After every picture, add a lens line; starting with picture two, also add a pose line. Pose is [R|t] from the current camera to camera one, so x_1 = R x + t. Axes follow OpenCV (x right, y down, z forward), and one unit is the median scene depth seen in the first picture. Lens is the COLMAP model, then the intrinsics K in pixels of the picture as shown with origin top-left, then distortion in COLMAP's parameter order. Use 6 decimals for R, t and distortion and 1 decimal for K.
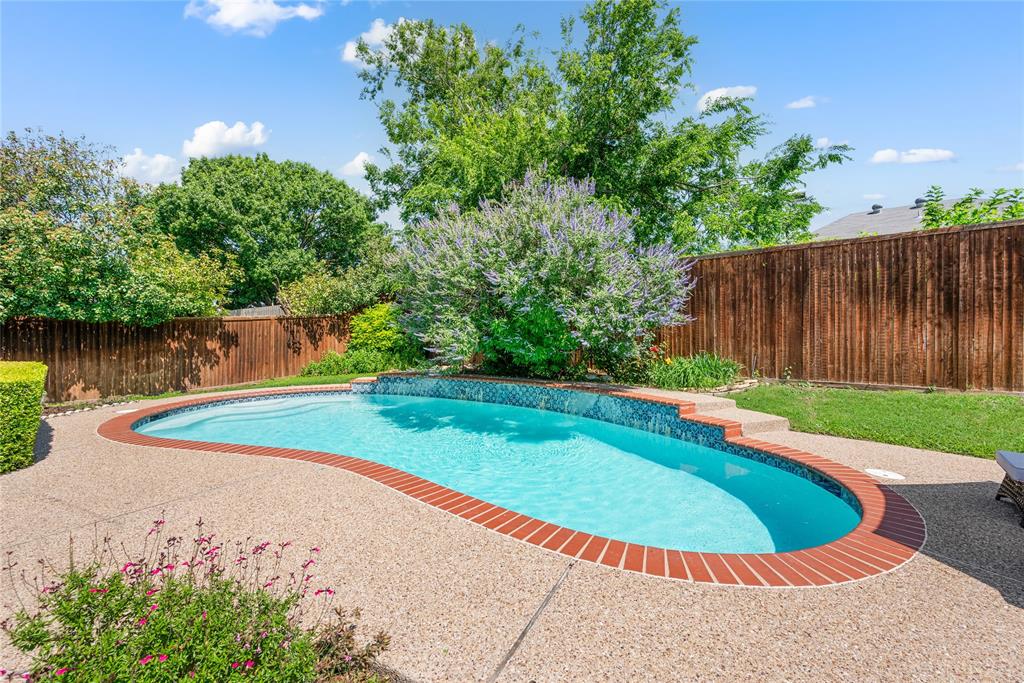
lens RADIAL K [[412.1, 0, 508.3], [0, 412.1, 337.4], [0, 0, 1]] dist [-0.003337, 0.000123]
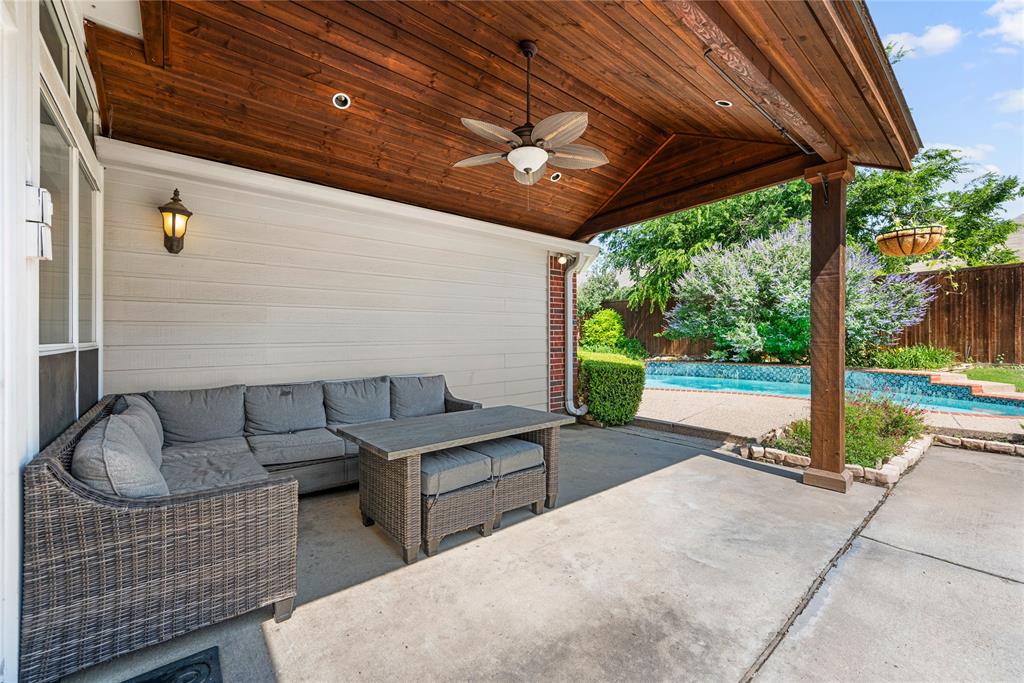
lens RADIAL K [[412.1, 0, 511.3], [0, 412.1, 335.5], [0, 0, 1]] dist [-0.003337, 0.000123]
pose [[0.979501, -0.006923, -0.201318, -0.598309], [0.005792, 0.999964, -0.006209, 0.008758], [0.201354, 0.004916, 0.979506, -0.618816]]
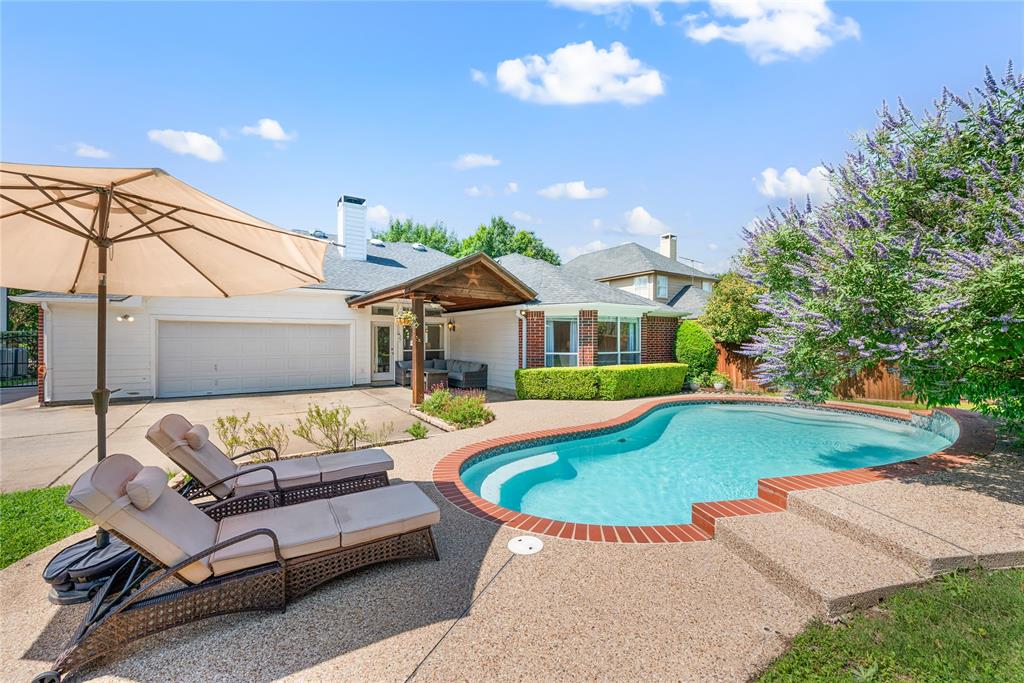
lens RADIAL K [[412.1, 0, 508.8], [0, 412.1, 344.1], [0, 0, 1]] dist [-0.003337, 0.000123]
pose [[-0.307863, -0.002357, -0.951428, 0.820287], [-0.006956, 0.999976, -0.000227, -0.025339], [0.951405, 0.006549, -0.307872, 0.589818]]
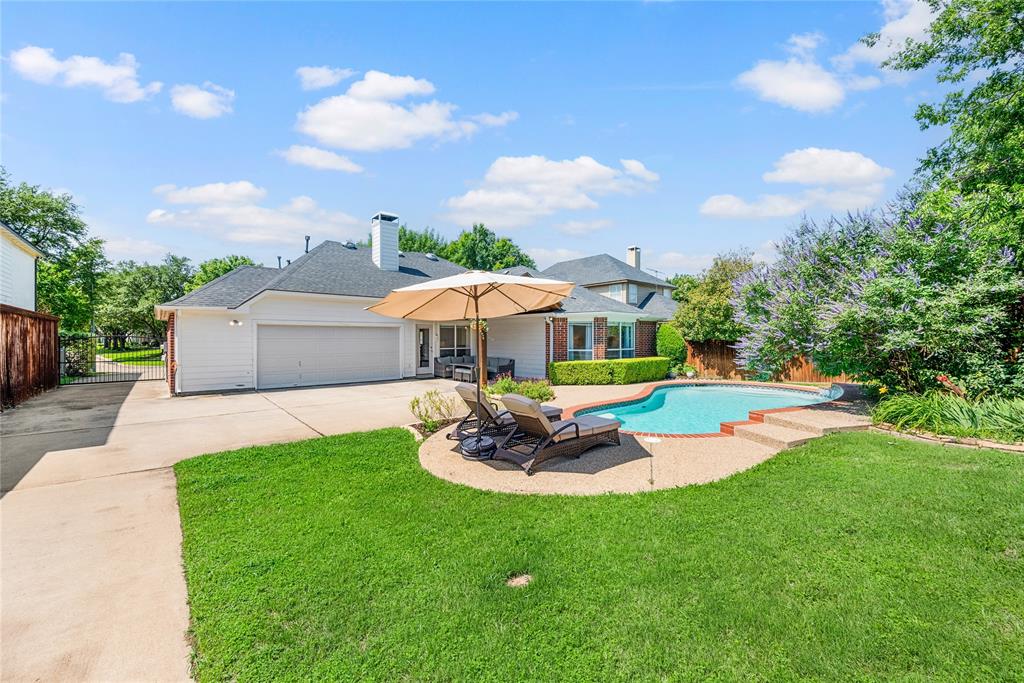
lens RADIAL K [[412.1, 0, 517.8], [0, 412.1, 340.5], [0, 0, 1]] dist [-0.003337, 0.000123]
pose [[-0.175729, -0.005015, -0.984426, 1.320937], [-0.003915, 0.999983, -0.004395, -0.029149], [0.984431, 0.003082, -0.175746, 0.355623]]
